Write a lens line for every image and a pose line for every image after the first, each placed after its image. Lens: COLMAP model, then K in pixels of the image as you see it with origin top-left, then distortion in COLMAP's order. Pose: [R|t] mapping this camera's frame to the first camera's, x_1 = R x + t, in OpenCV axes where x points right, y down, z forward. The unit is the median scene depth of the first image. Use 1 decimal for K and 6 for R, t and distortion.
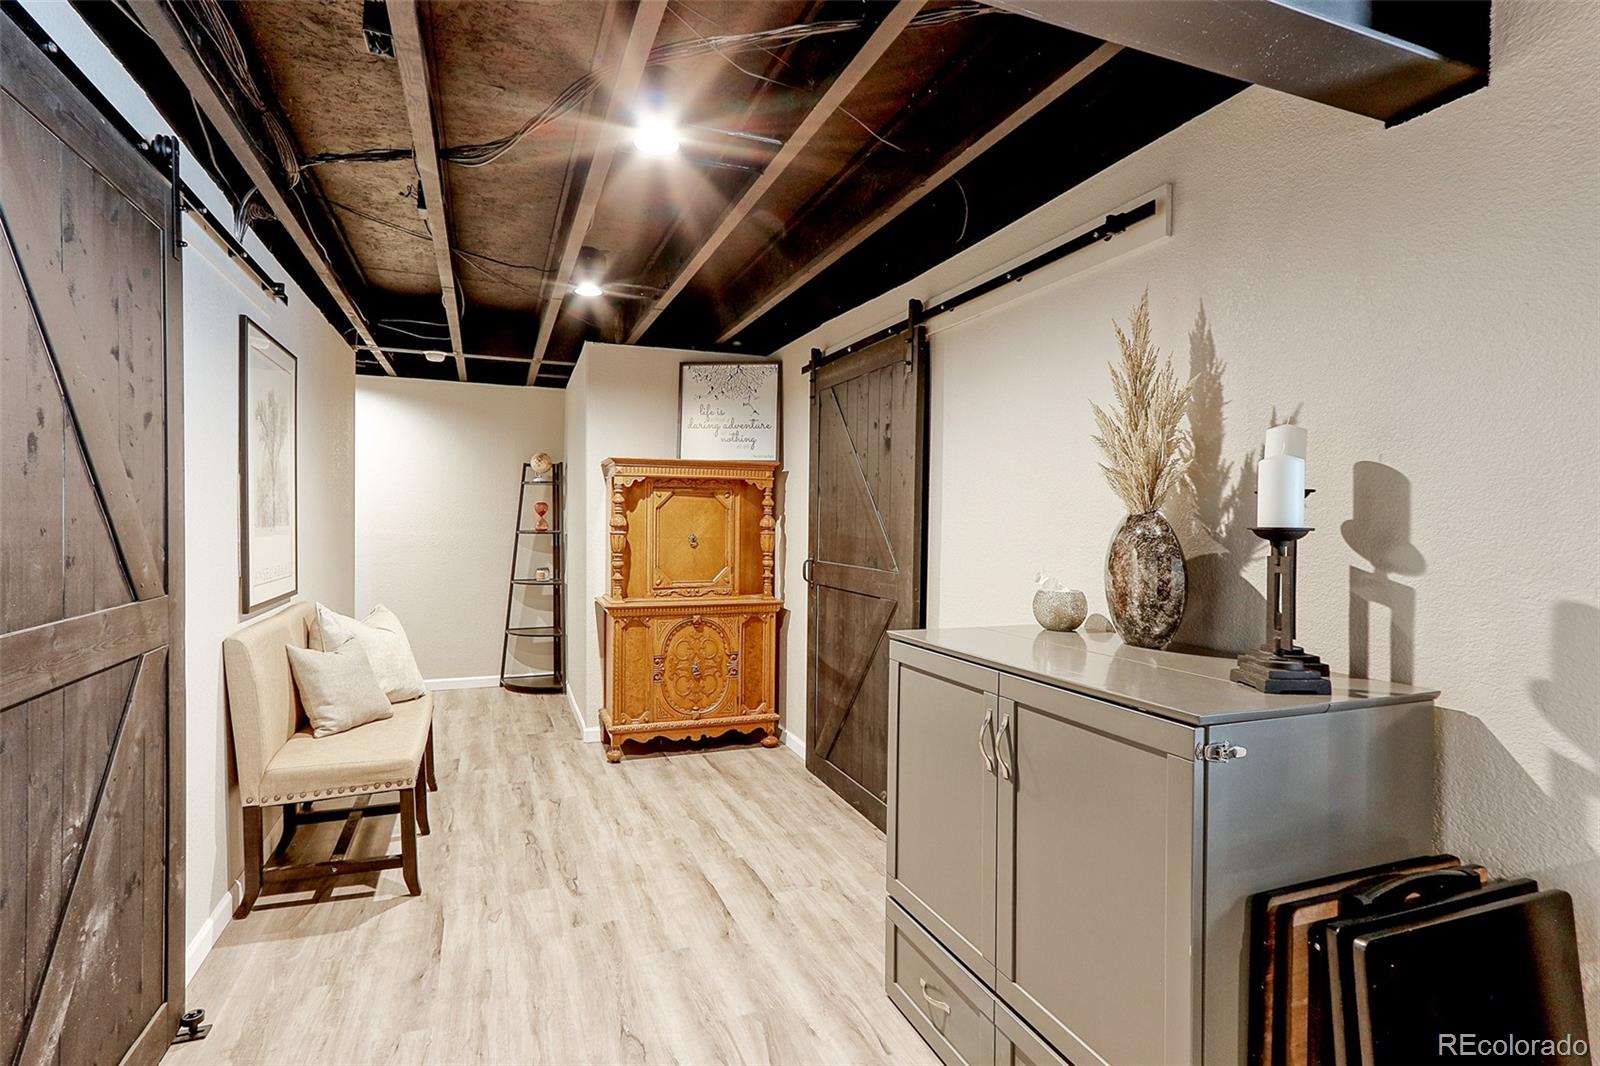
lens RADIAL K [[772.7, 0, 791.7], [0, 772.7, 528.9], [0, 0, 1]] dist [0.001049, 0.000835]
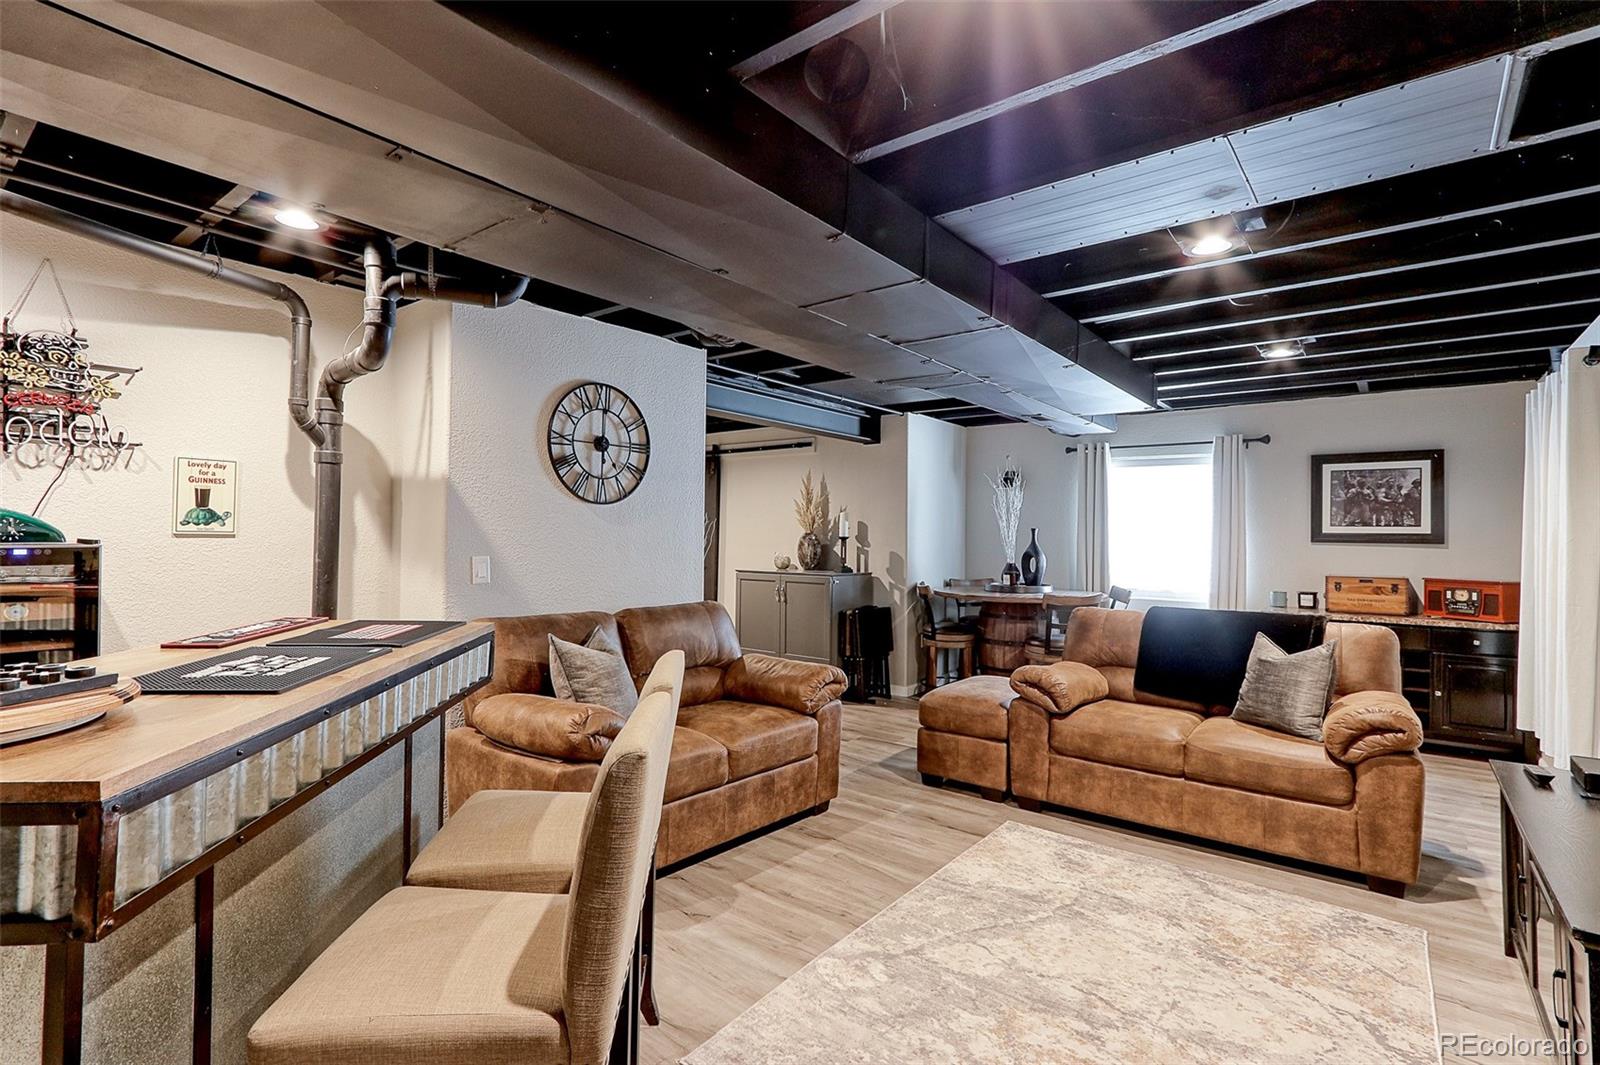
lens RADIAL K [[772.7, 0, 791.7], [0, 772.7, 528.4], [0, 0, 1]] dist [0.001049, 0.000835]
pose [[0.867834, 0.008044, 0.496789, -1.360808], [-0.000163, 0.999873, -0.015905, 0.016270], [-0.496854, 0.013722, 0.867726, -2.008996]]
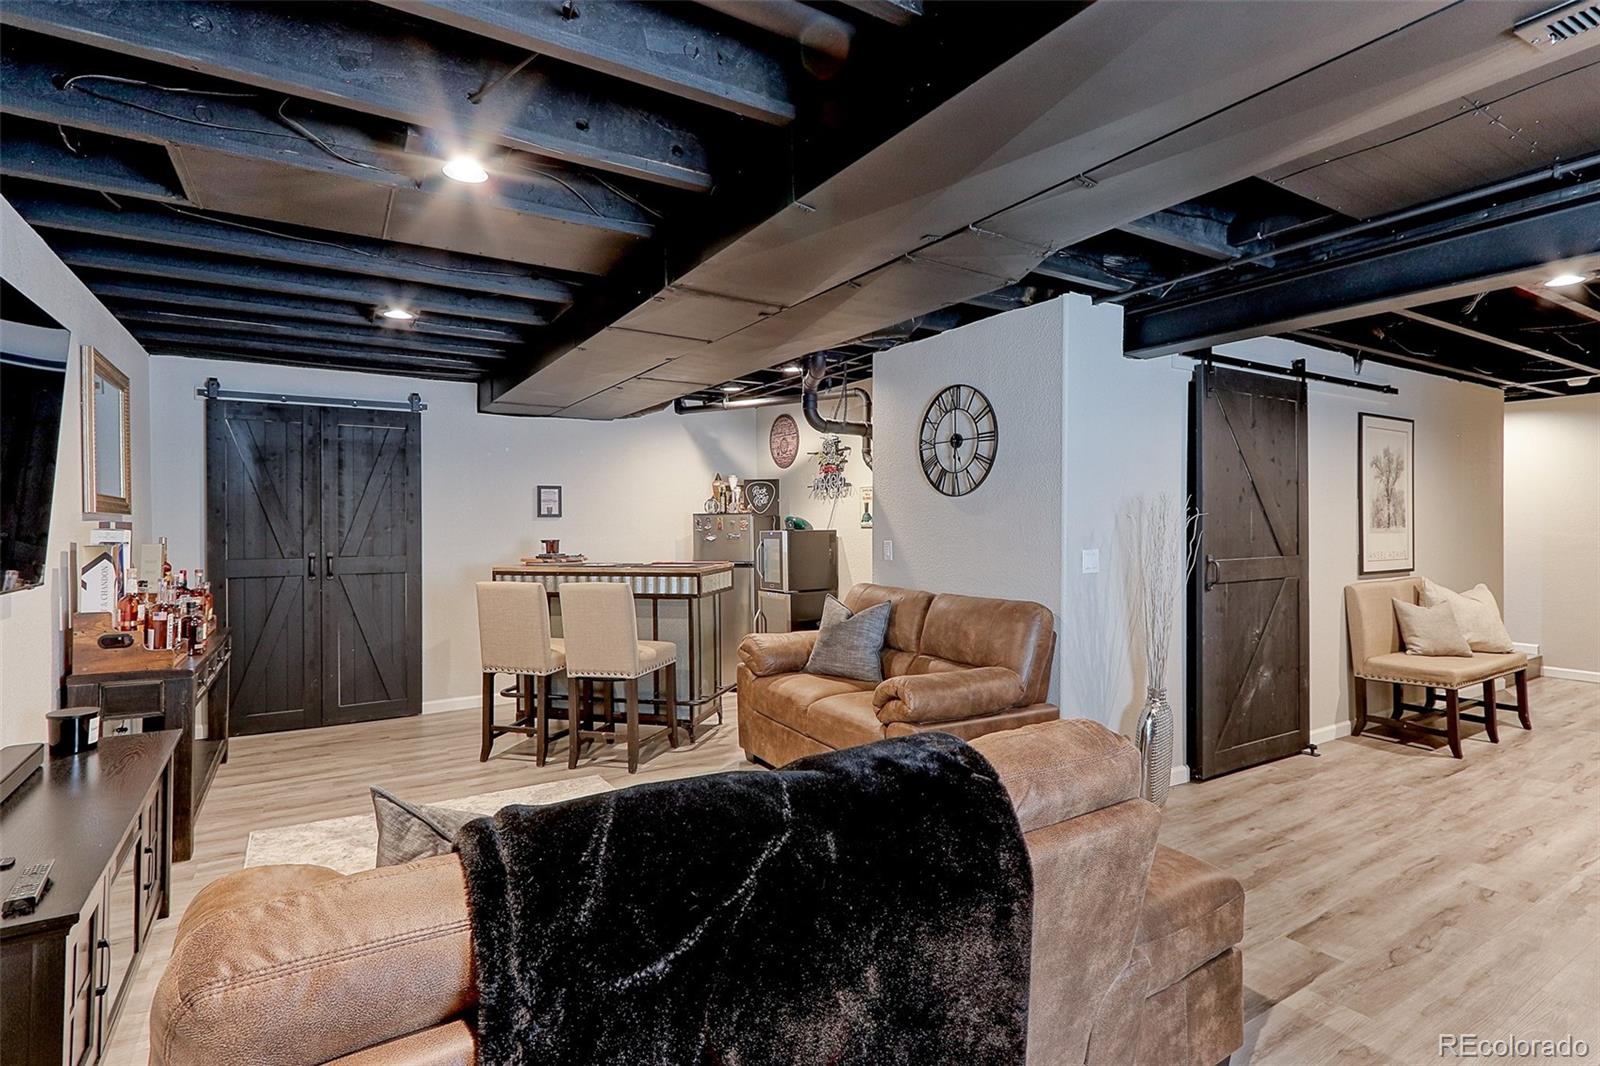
lens RADIAL K [[772.7, 0, 791.7], [0, 772.7, 528.9], [0, 0, 1]] dist [0.001049, 0.000835]
pose [[0.171421, -0.000988, -0.985197, 1.202627], [-0.007878, 0.999966, -0.002373, 0.021907], [0.985166, 0.008168, 0.171407, -0.890171]]
